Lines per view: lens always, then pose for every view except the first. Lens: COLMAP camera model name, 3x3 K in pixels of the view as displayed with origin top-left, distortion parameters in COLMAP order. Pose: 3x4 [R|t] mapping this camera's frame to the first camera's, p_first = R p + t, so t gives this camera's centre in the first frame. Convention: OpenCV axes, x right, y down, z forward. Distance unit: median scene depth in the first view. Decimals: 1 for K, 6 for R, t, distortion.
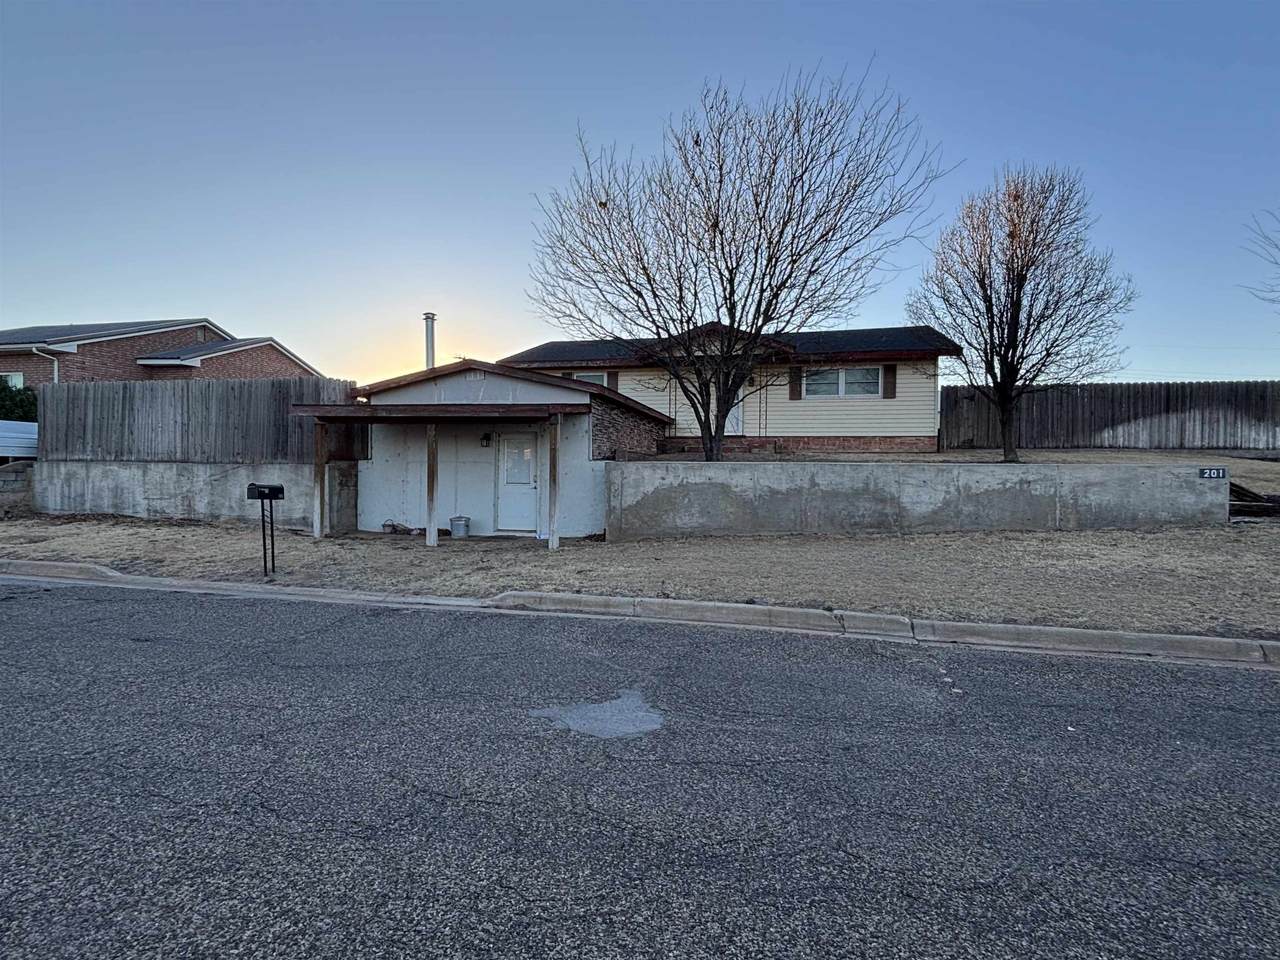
lens RADIAL K [[670.3, 0, 640.3], [0, 670.3, 468.8], [0, 0, 1]] dist [-0.001046, -0.001148]
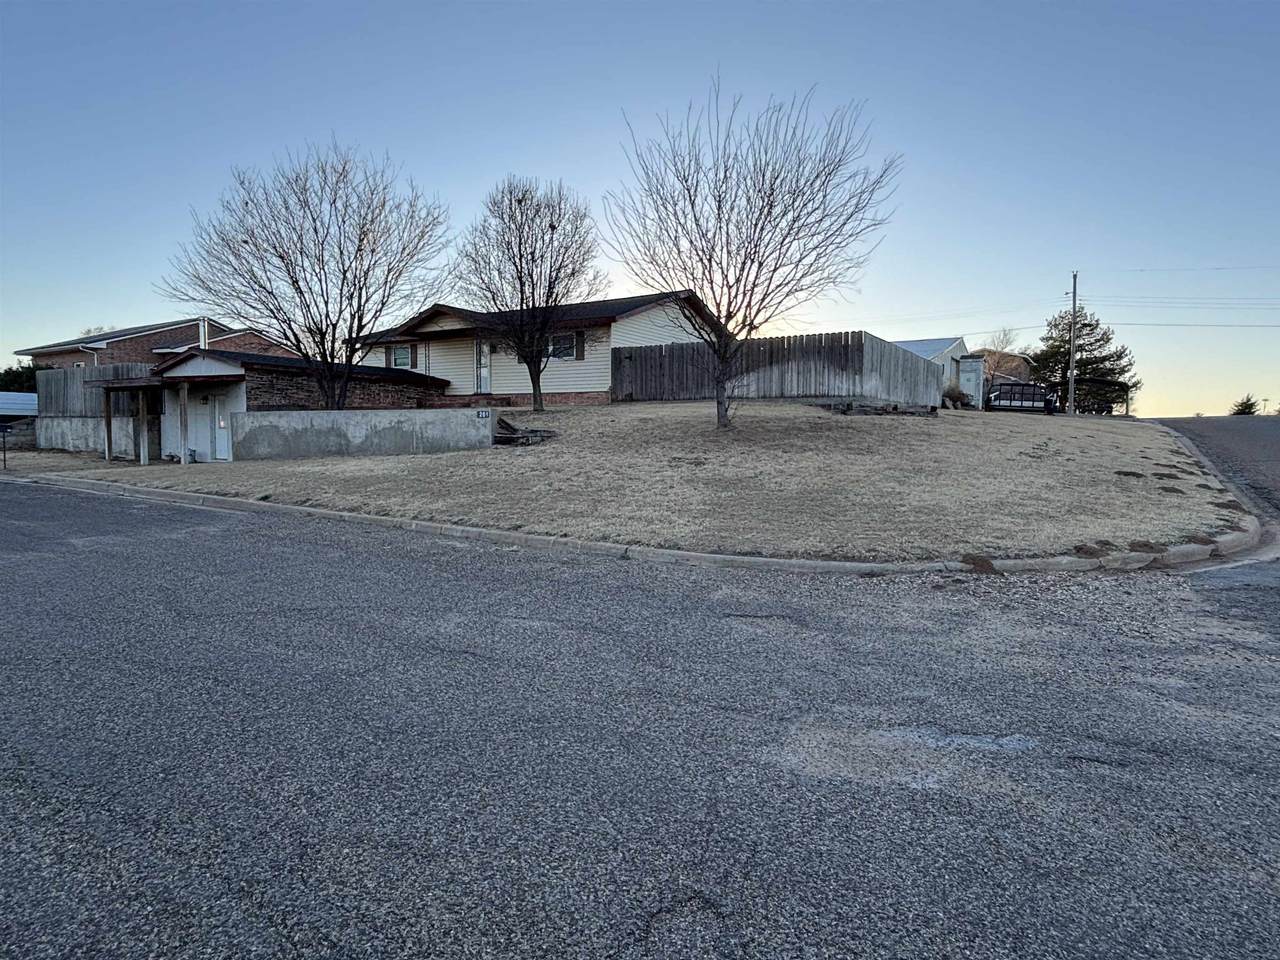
lens RADIAL K [[726.6, 0, 638.3], [0, 726.6, 484.3], [0, 0, 1]] dist [0.007619, -0.001139]
pose [[0.943197, 0.020610, -0.331593, 1.142399], [0.001862, 0.997730, 0.067310, 0.035559], [0.332228, -0.064104, 0.941018, -0.234244]]
